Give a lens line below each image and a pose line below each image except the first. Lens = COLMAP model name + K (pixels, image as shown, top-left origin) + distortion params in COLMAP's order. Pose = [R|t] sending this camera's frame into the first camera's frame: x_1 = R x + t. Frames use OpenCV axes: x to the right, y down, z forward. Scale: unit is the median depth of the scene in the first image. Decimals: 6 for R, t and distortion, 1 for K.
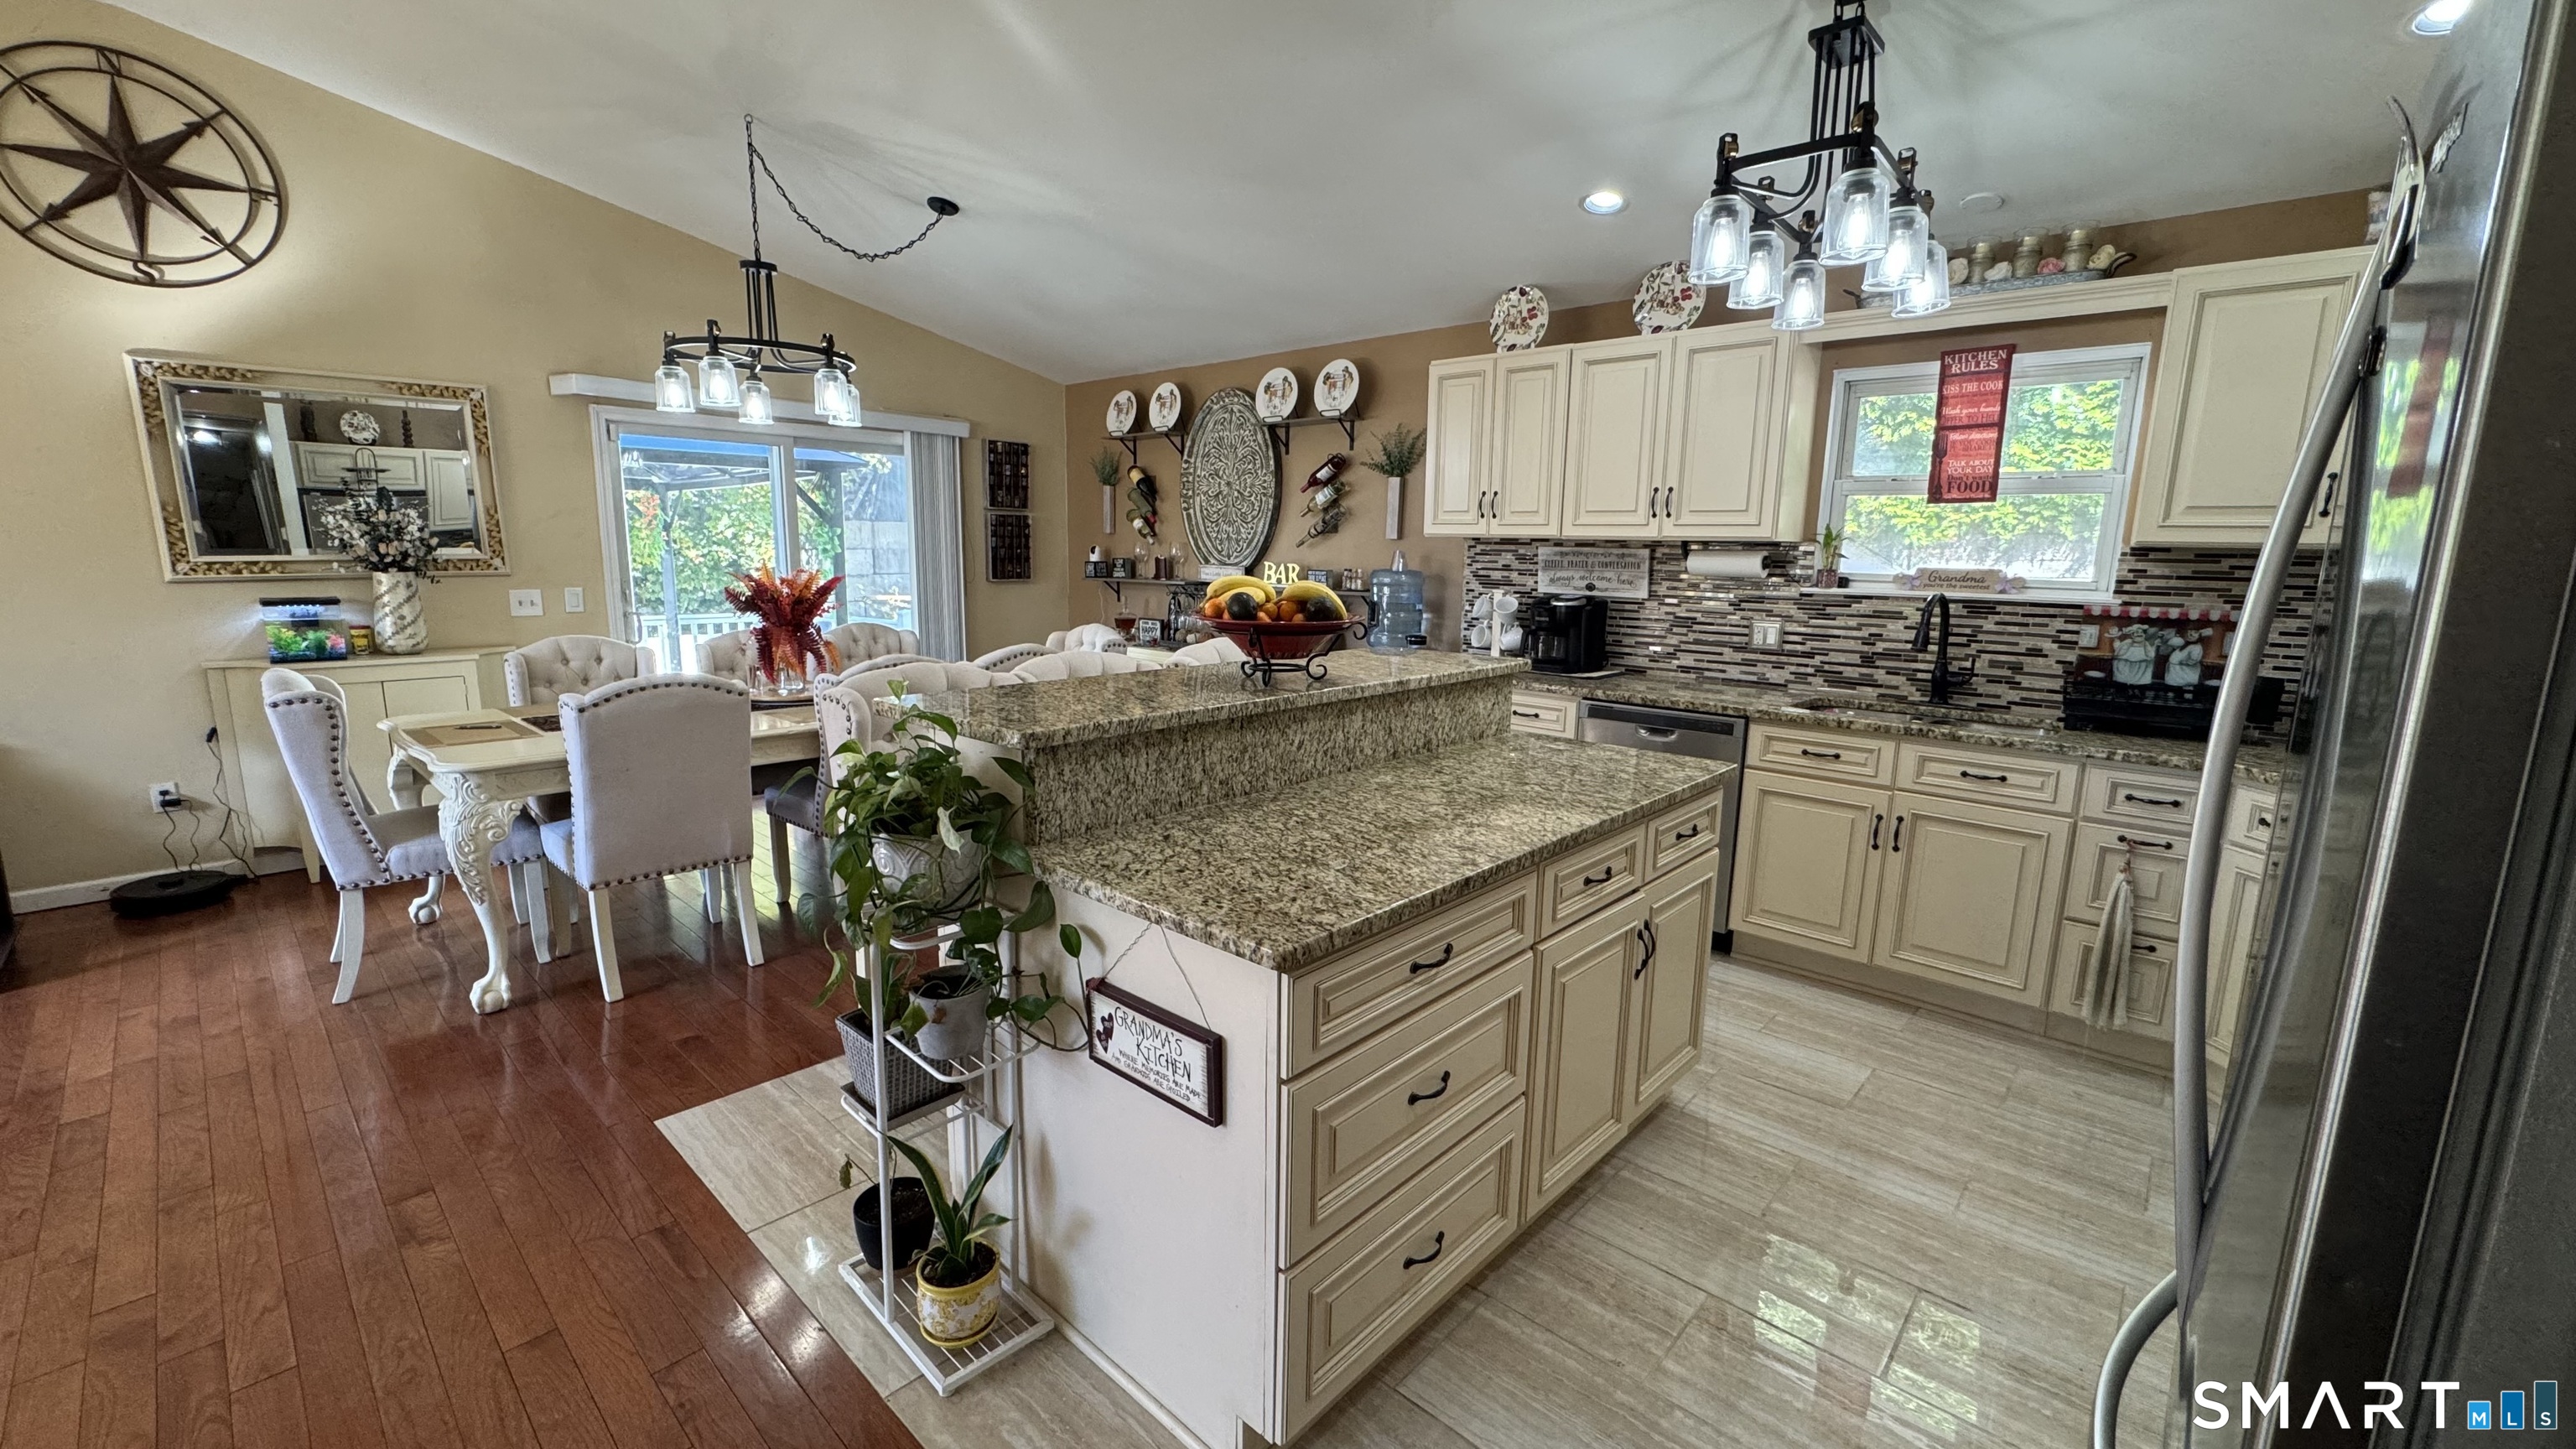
lens RADIAL K [[1029.5, 0, 1301.9], [0, 1029.5, 720.3], [0, 0, 1]] dist [-0.001635, 0.000011]
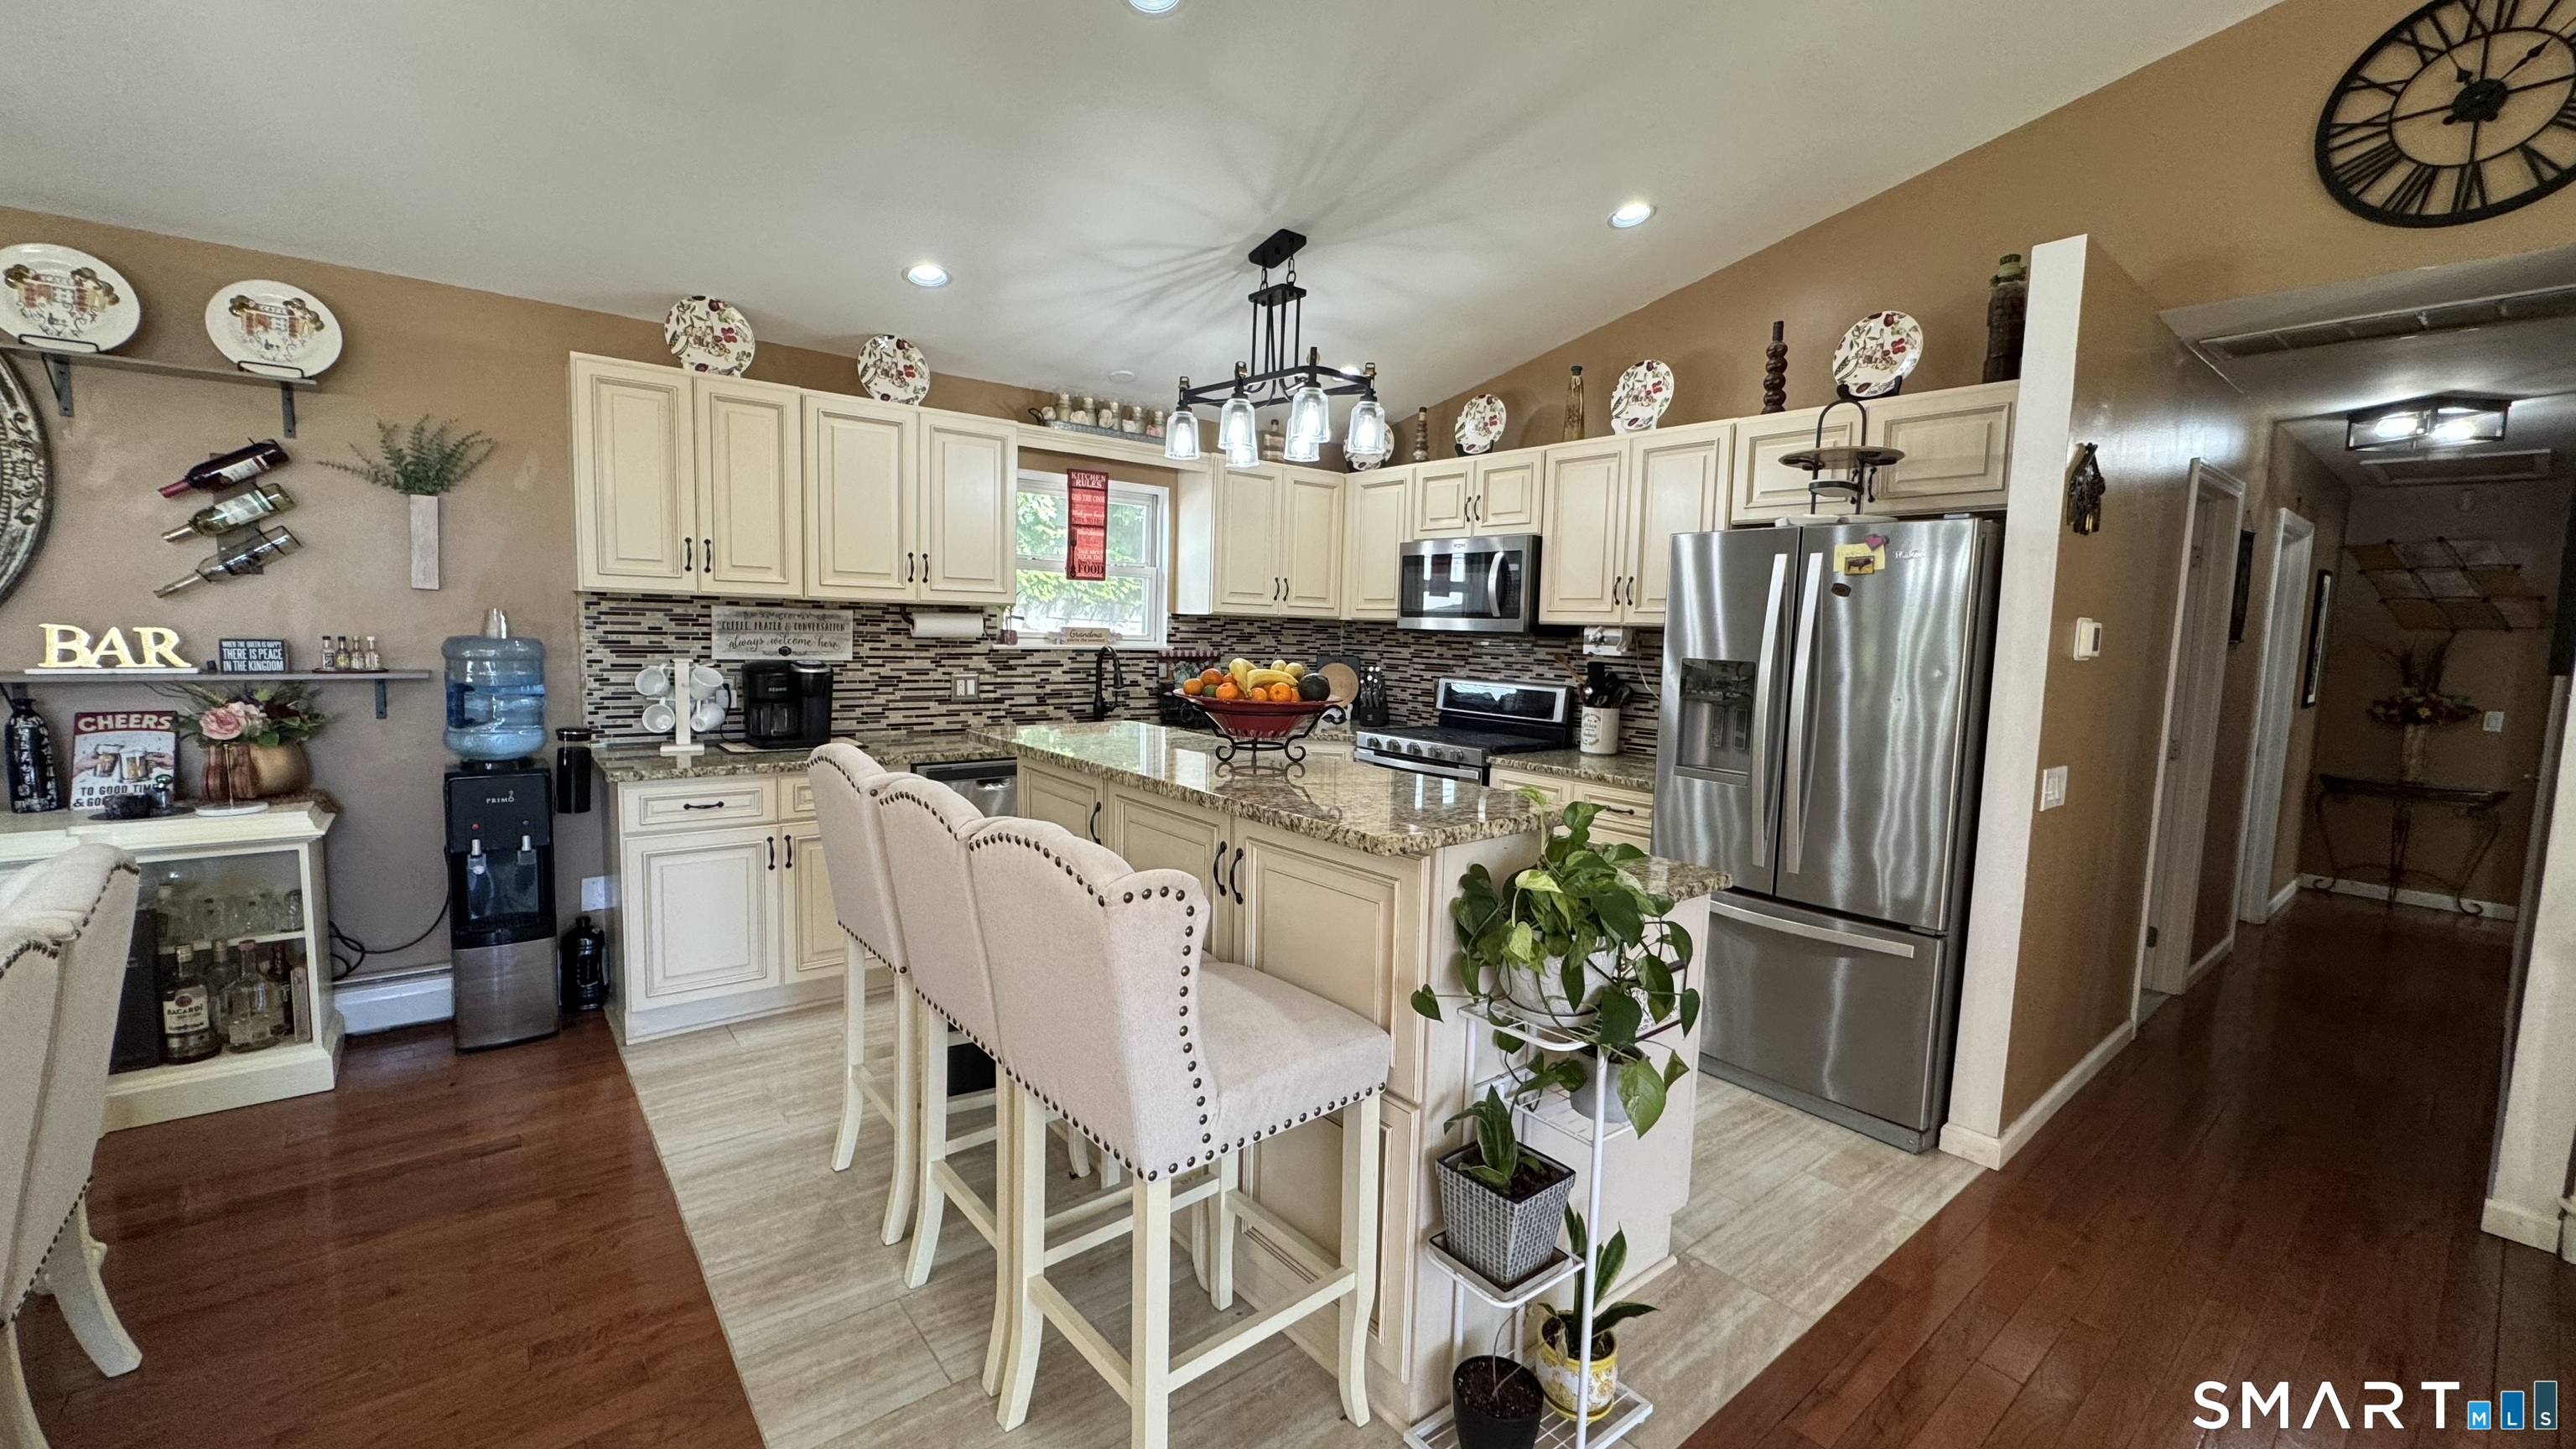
lens RADIAL K [[1029.5, 0, 1284.7], [0, 1029.5, 720.8], [0, 0, 1]] dist [-0.001635, 0.000011]
pose [[0.145642, -0.106343, 0.983605, -0.585240], [0.140437, 0.986361, 0.085846, -0.089496], [-0.979319, 0.125632, 0.158590, 0.457401]]
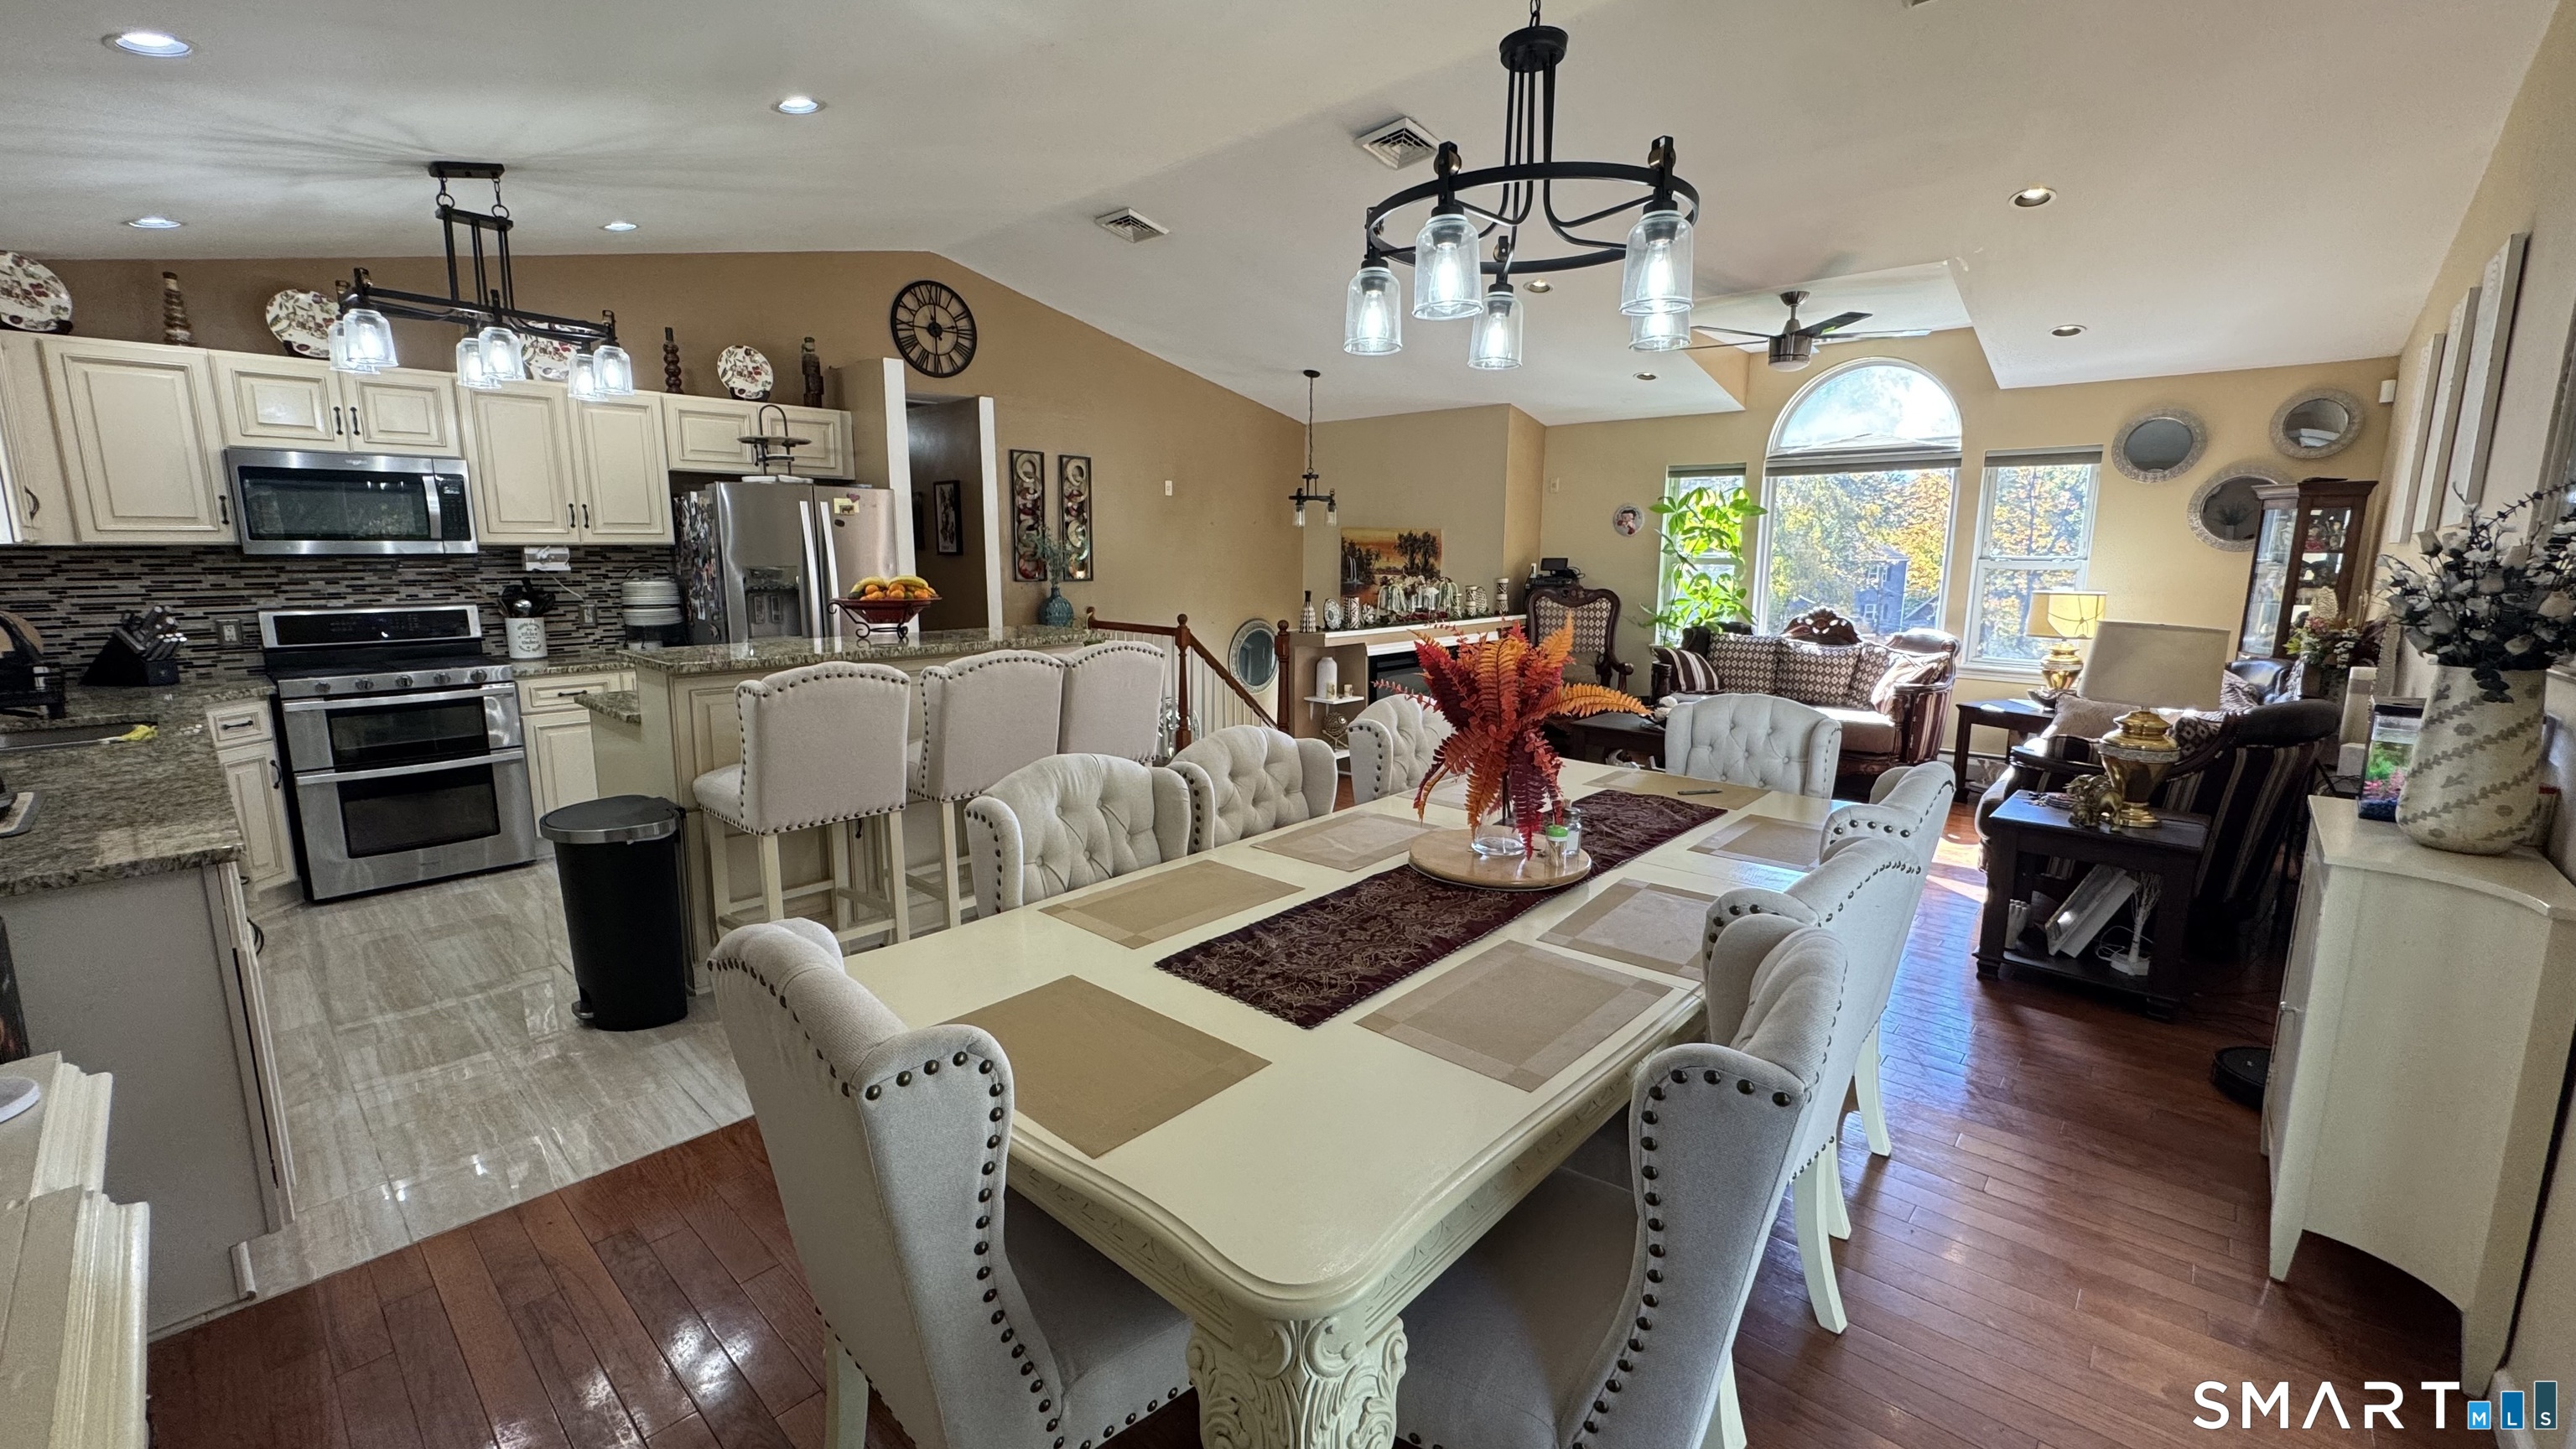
lens RADIAL K [[1029.5, 0, 1290.1], [0, 1029.5, 720.4], [0, 0, 1]] dist [-0.001635, 0.000011]
pose [[-0.999841, -0.017713, -0.002096, -0.350146], [-0.017417, 0.944252, 0.328763, -0.296547], [-0.003844, 0.328747, -0.944410, 1.666242]]
